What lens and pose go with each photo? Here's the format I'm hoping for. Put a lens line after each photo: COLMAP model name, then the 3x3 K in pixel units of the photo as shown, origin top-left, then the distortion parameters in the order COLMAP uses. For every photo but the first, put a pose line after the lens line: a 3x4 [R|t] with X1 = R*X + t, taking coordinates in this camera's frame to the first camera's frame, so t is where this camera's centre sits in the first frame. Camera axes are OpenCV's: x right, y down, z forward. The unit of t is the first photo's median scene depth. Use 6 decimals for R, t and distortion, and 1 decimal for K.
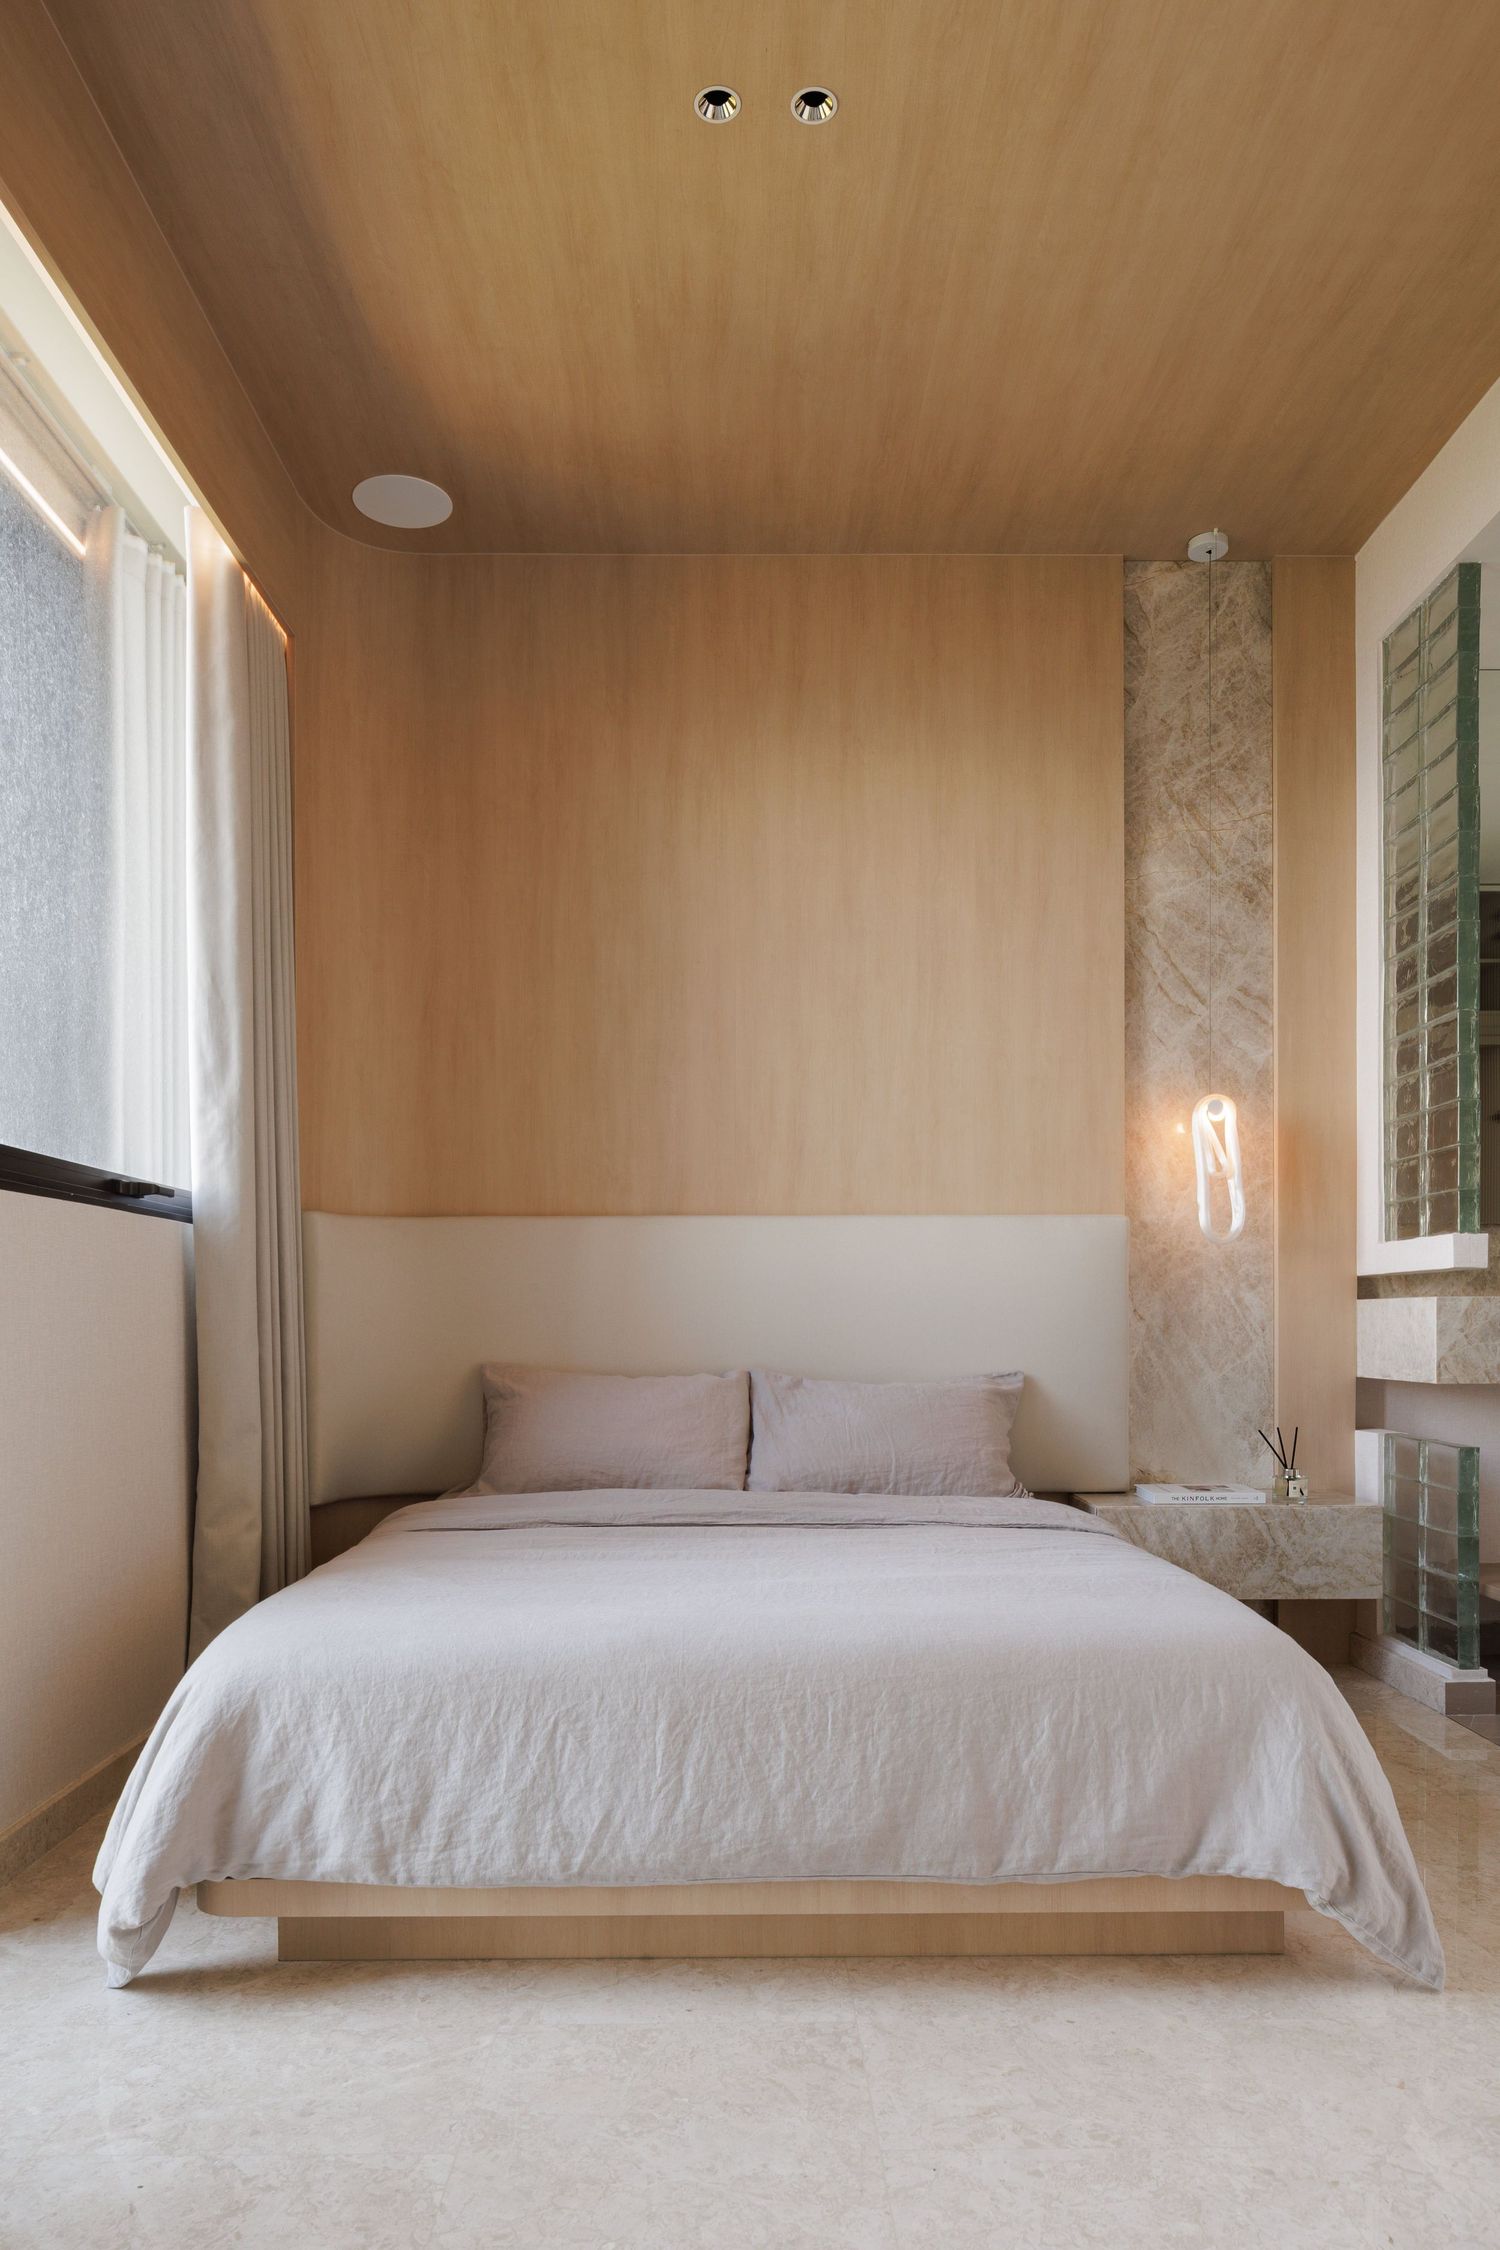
lens RADIAL K [[1507.7, 0, 753.4], [0, 1507.7, 1334.0], [0, 0, 1]] dist [-0.022525, 0.010801]
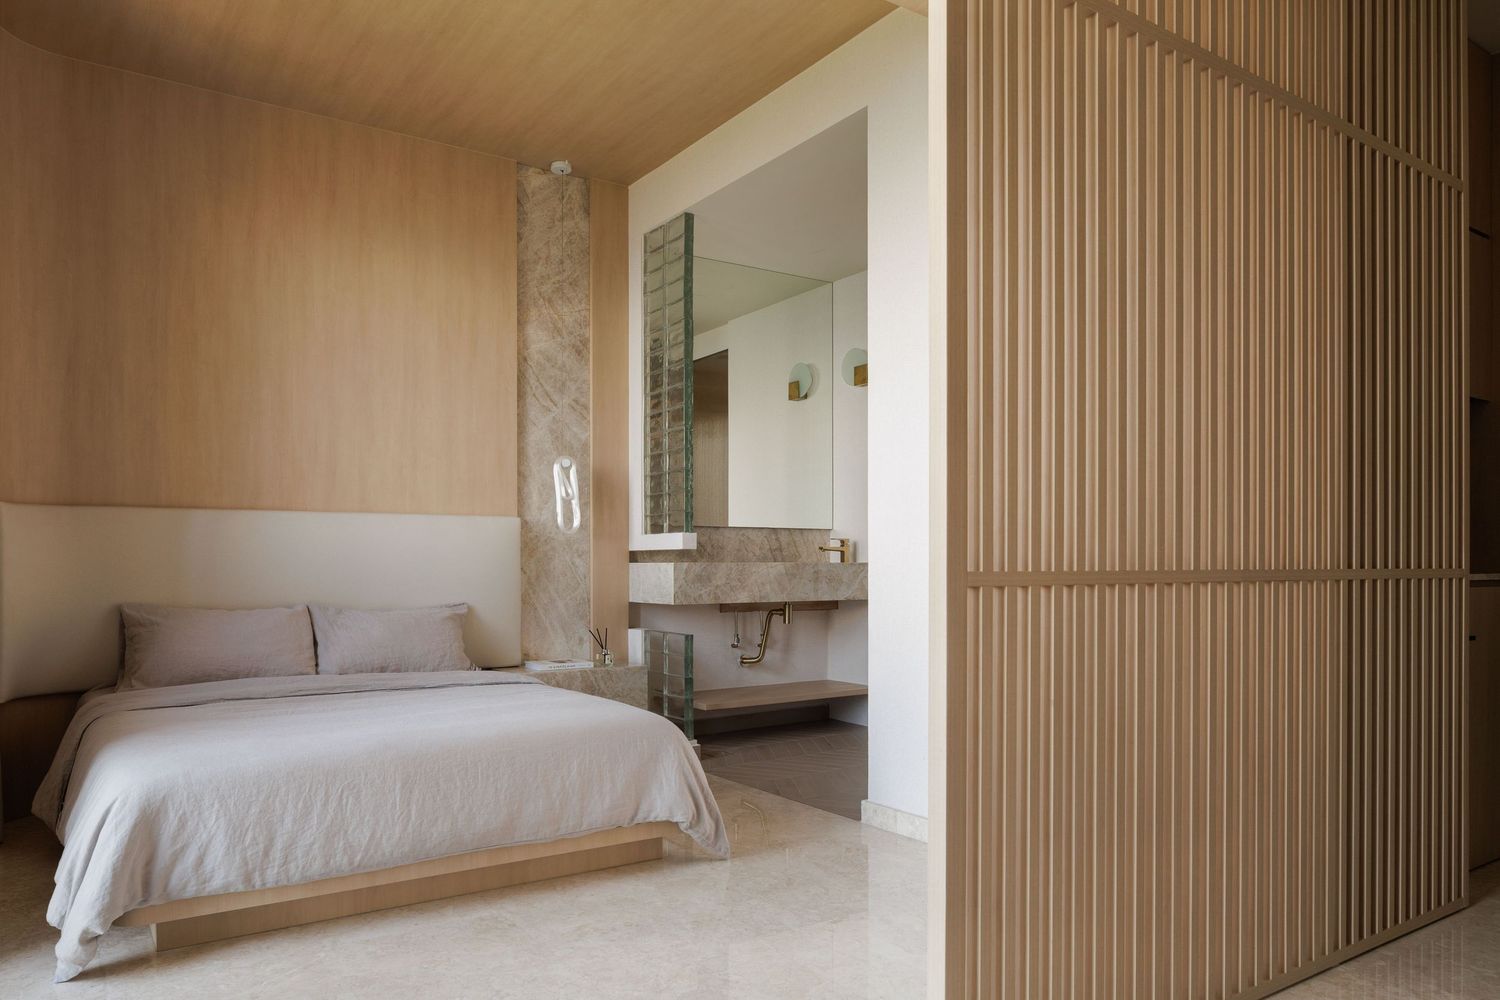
lens RADIAL K [[1005.1, 0, 731.7], [0, 1005.1, 570.6], [0, 0, 1]] dist [-0.022525, 0.010801]
pose [[0.834455, -0.002075, 0.551072, -0.222691], [0.002754, 0.999996, -0.000405, -0.012104], [-0.551069, 0.001855, 0.834457, -0.184748]]
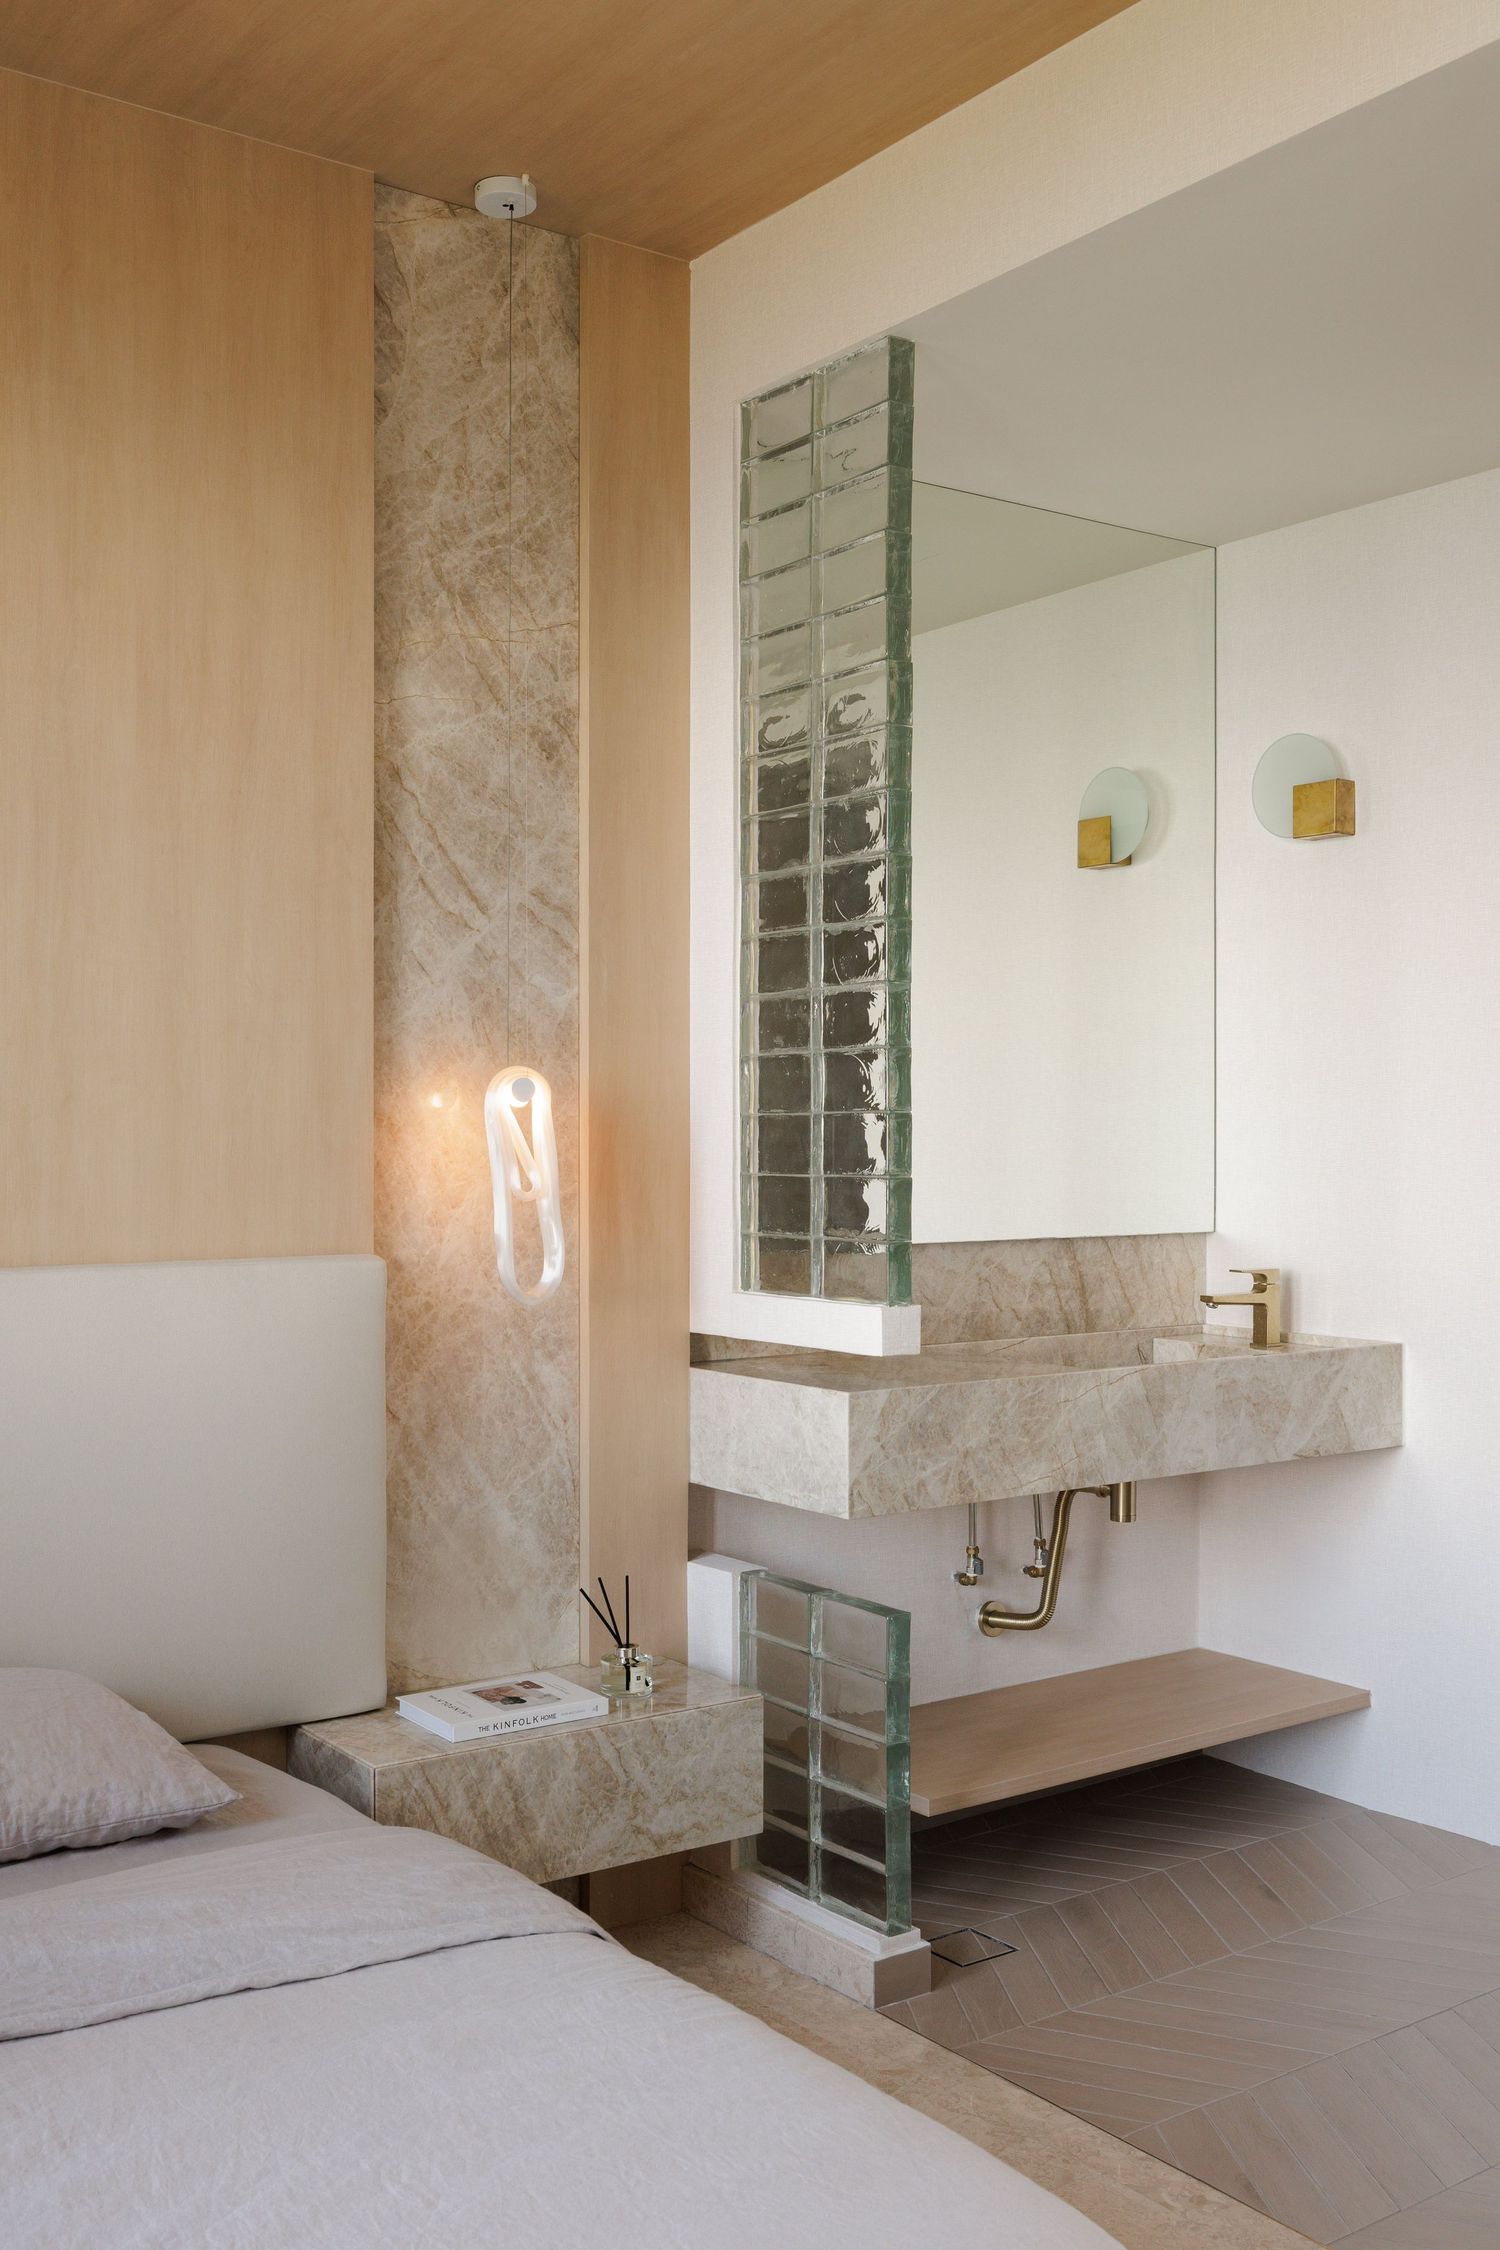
lens RADIAL K [[2140.0, 0, 753.0], [0, 2140.0, 1135.2], [0, 0, 1]] dist [-0.013417, 0.000000]
pose [[0.814619, 0.001572, 0.579995, -0.136777], [0.000732, 0.999993, -0.003738, -0.128148], [-0.579996, 0.003469, 0.814612, 0.209858]]
